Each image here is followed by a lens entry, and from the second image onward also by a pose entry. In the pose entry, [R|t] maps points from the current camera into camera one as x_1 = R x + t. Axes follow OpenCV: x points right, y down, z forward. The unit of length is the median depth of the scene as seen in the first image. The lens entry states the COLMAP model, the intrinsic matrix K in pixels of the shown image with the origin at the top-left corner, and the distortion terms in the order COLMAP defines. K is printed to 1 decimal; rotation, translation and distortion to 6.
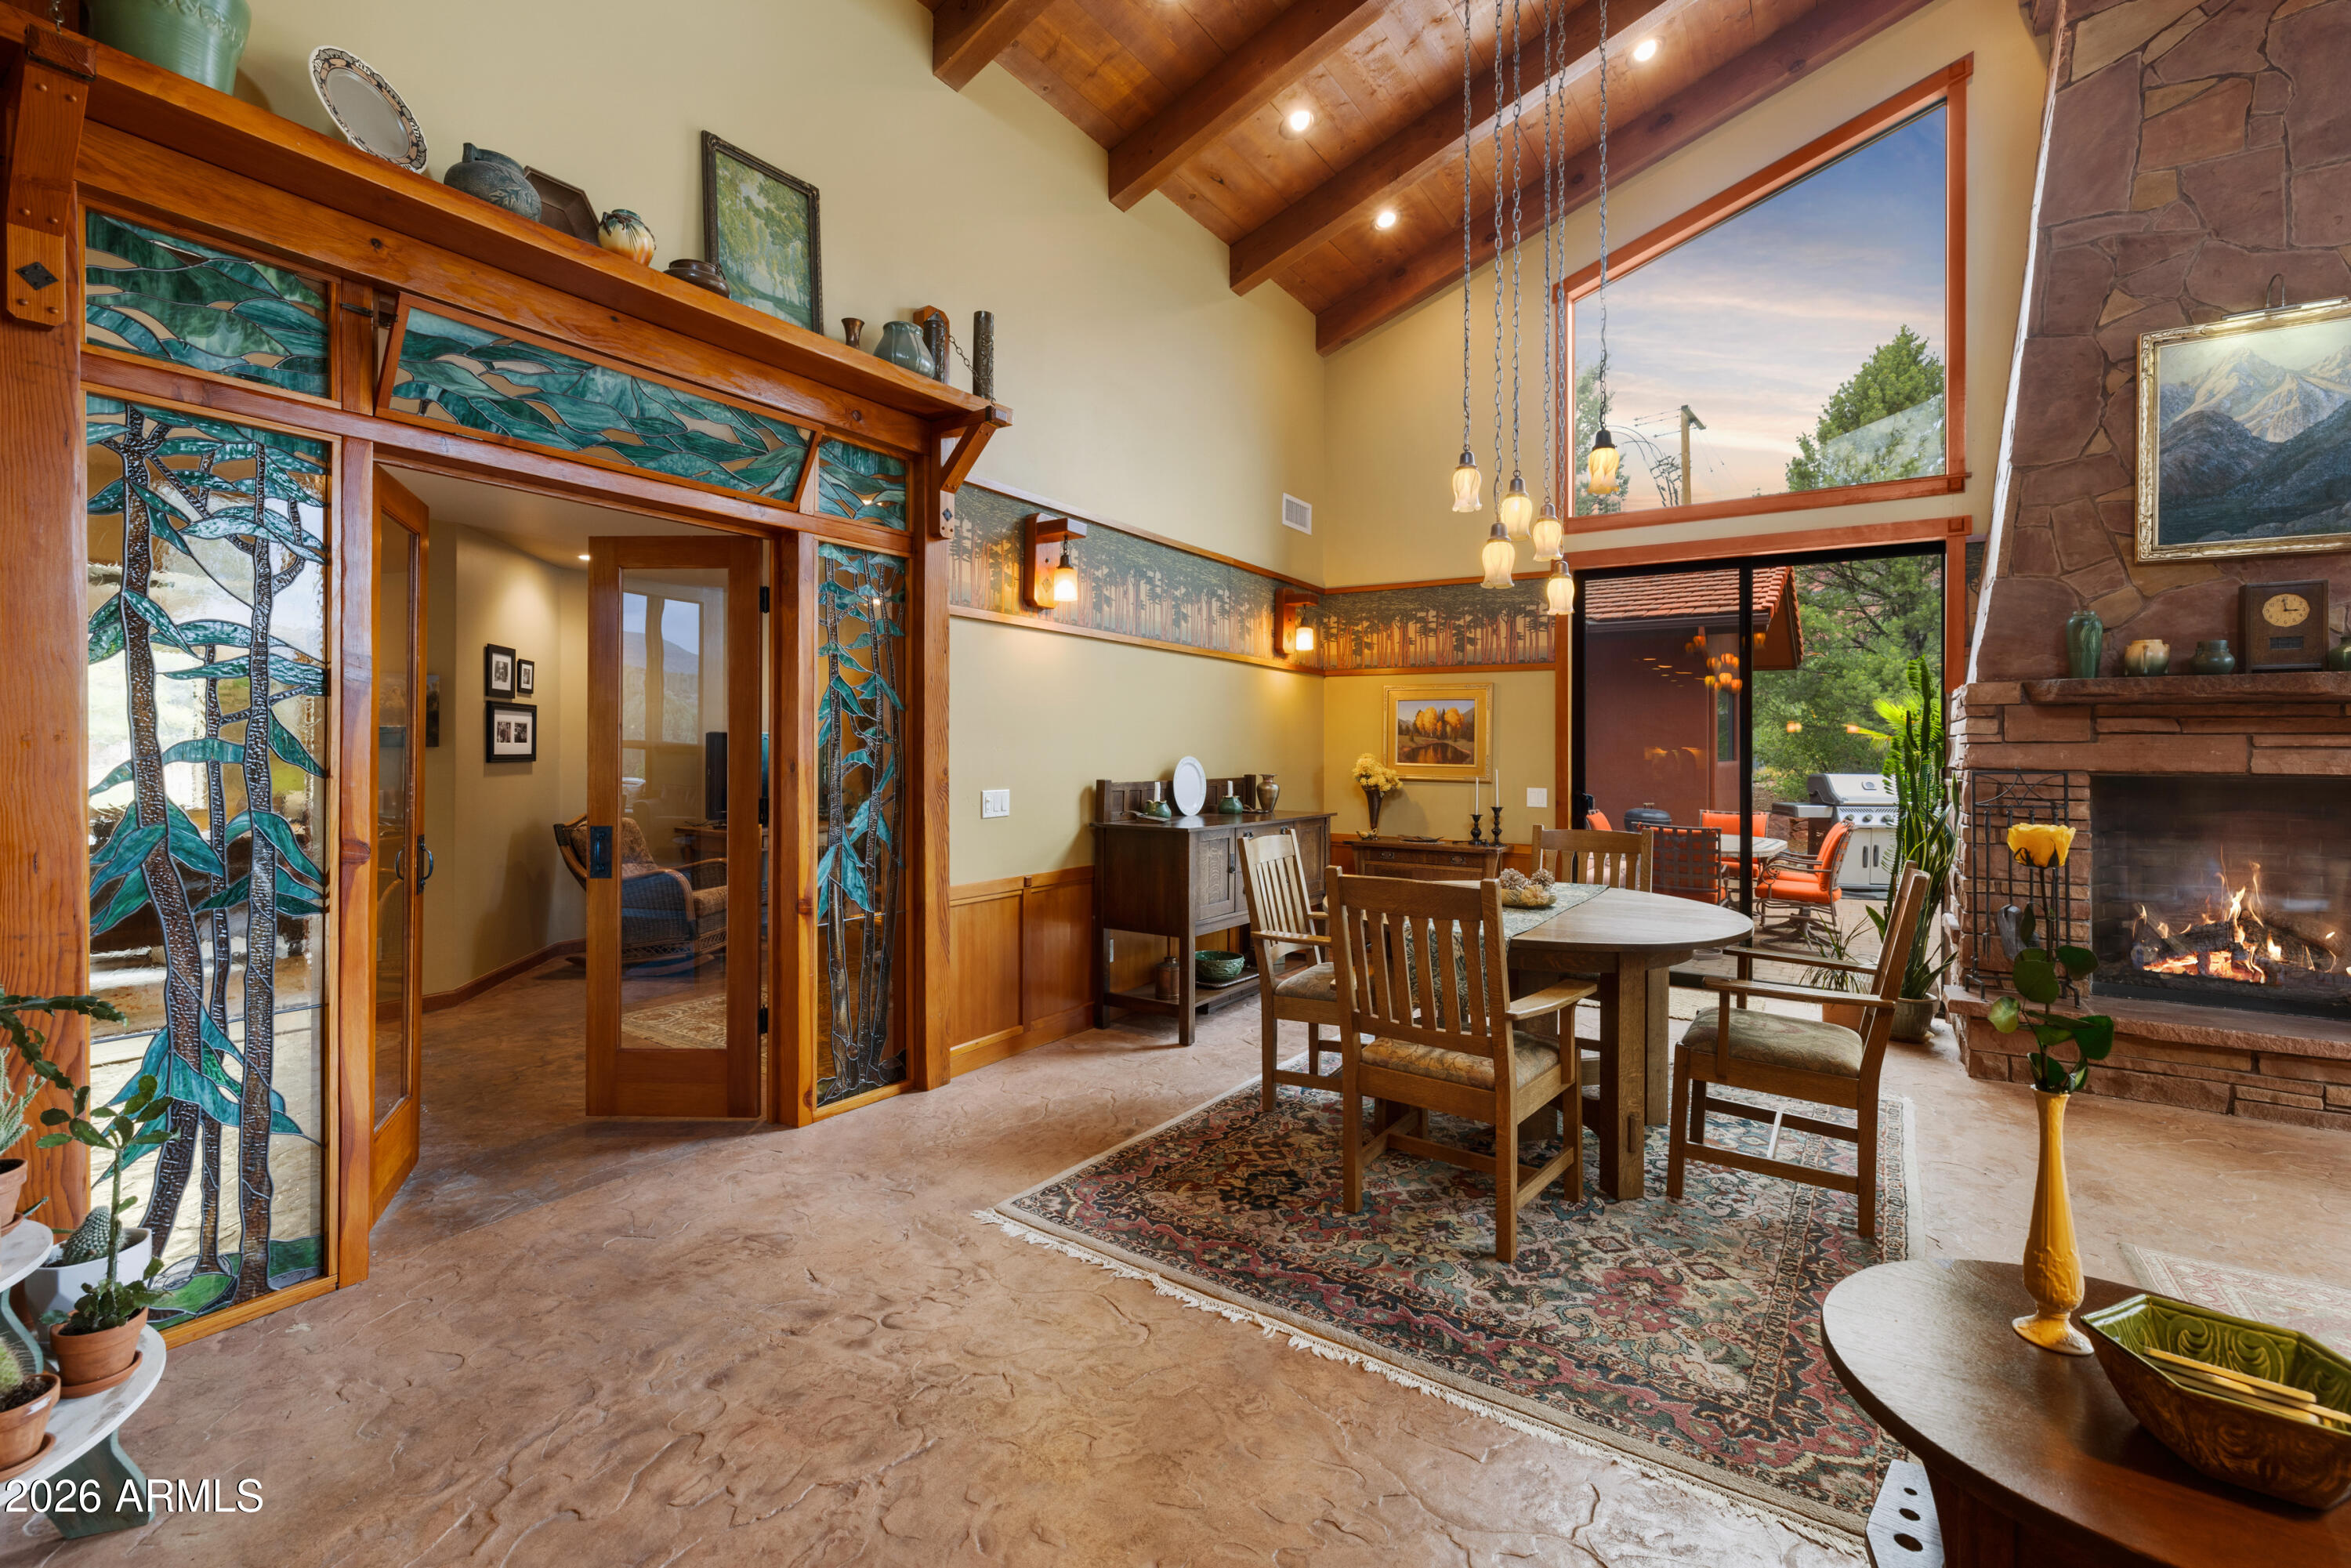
lens RADIAL K [[1038.0, 0, 1176.0], [0, 1038.0, 738.5], [0, 0, 1]] dist [-0.001444, 0.000419]
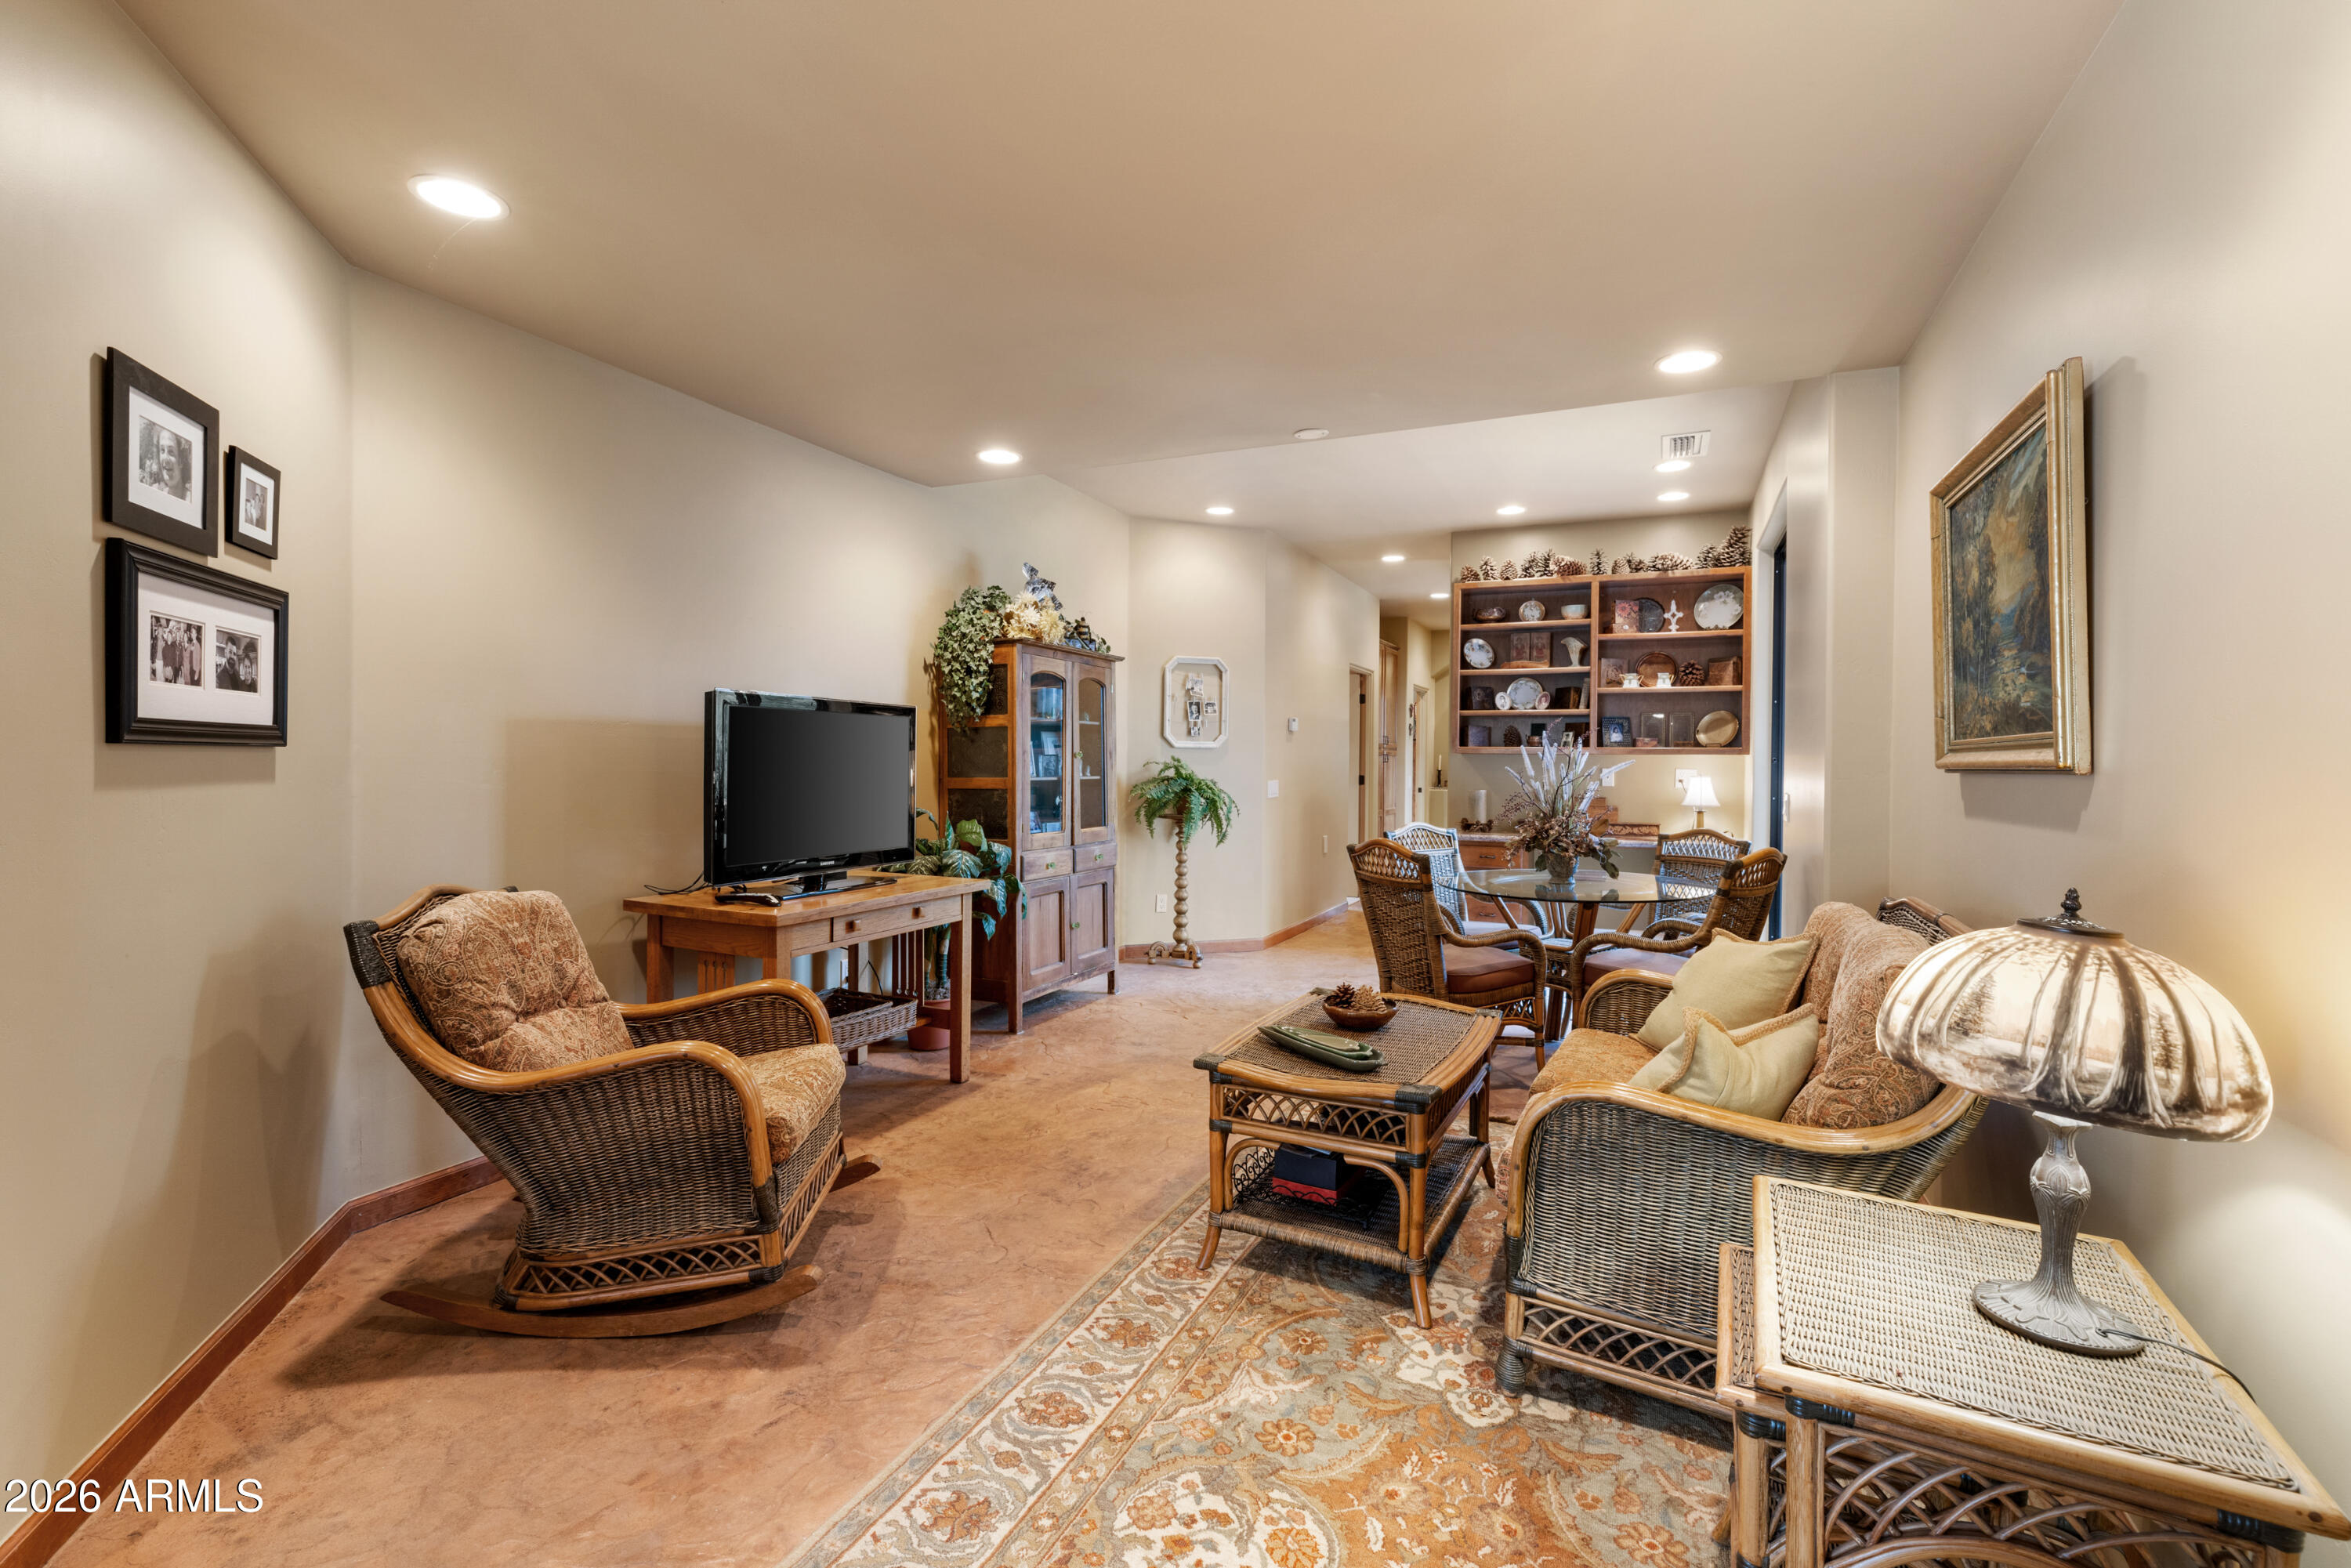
lens RADIAL K [[1048.2, 0, 1173.7], [0, 1048.2, 772.2], [0, 0, 1]] dist [-0.001736, 0.000302]
pose [[0.987375, 0.006178, 0.158278, -0.581843], [-0.009302, 0.999776, 0.019003, 0.033333], [-0.158125, -0.020236, 0.987212, 0.930837]]
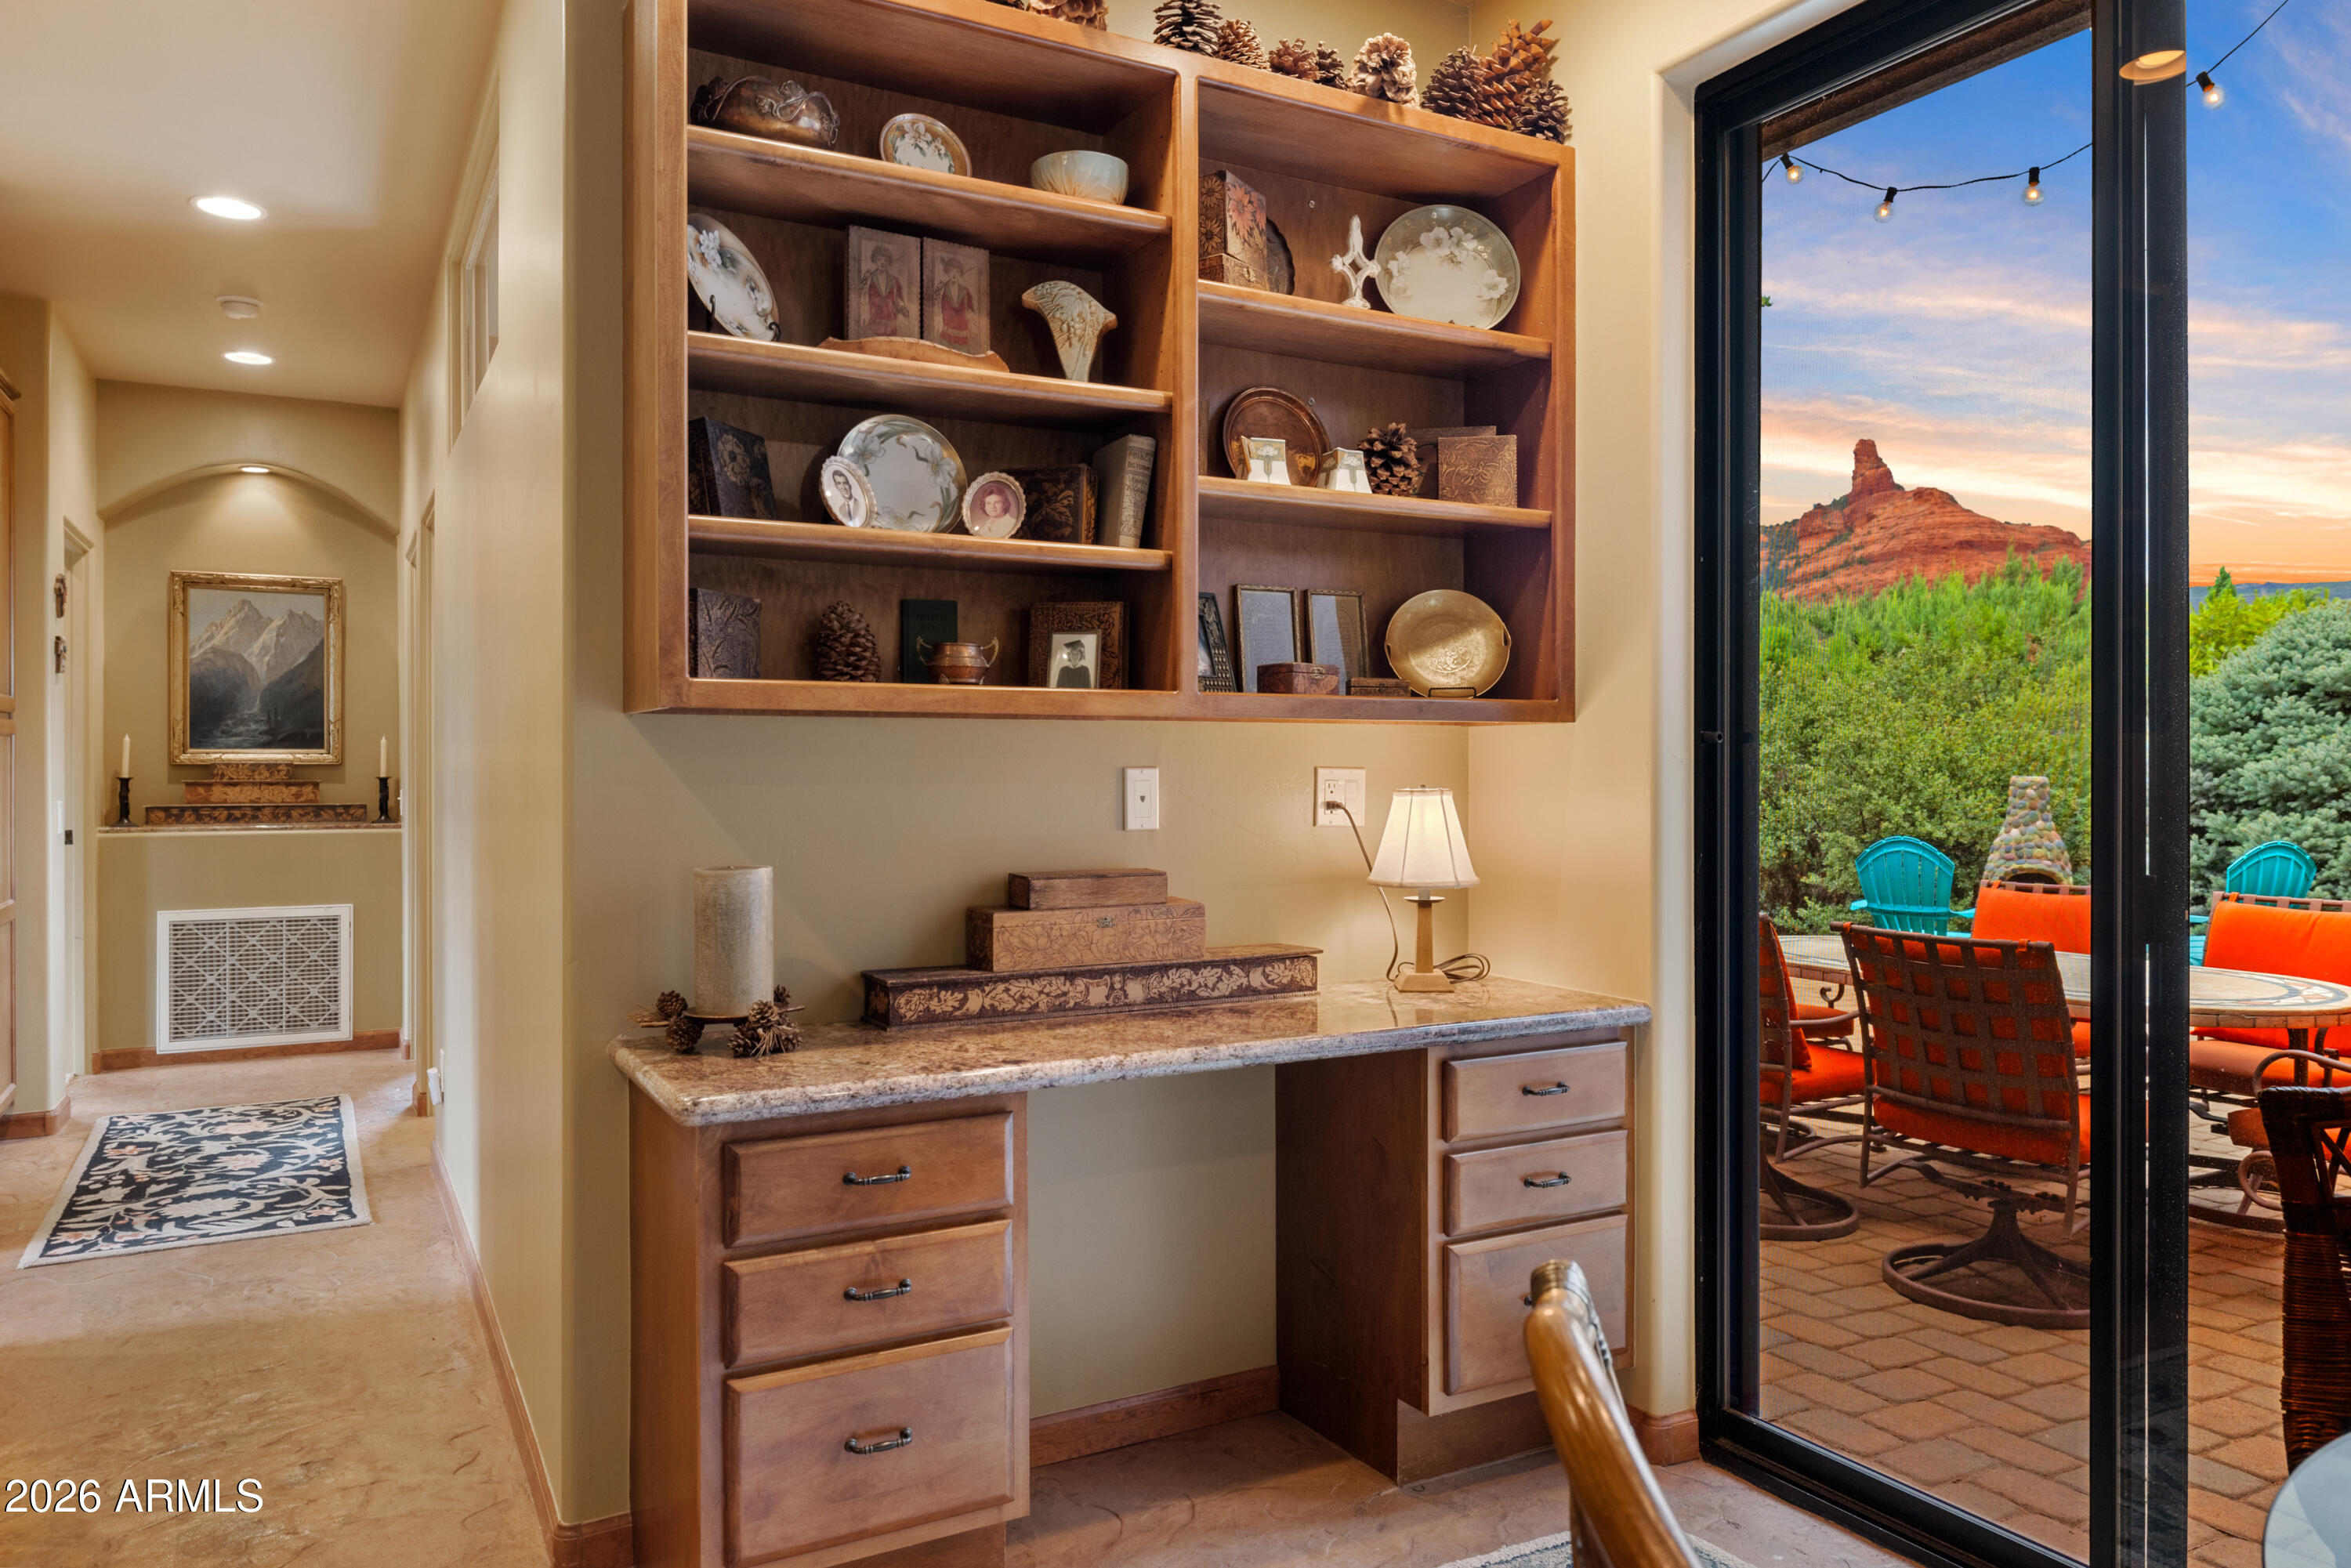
lens RADIAL K [[1571.2, 0, 1175.2], [0, 1571.2, 775.1], [0, 0, 1]] dist [0.005629, -0.004848]
pose [[0.462860, -0.009528, 0.886380, -0.270273], [-0.005996, 0.999886, 0.013880, 0.046077], [-0.886411, -0.011740, 0.462750, 2.129099]]
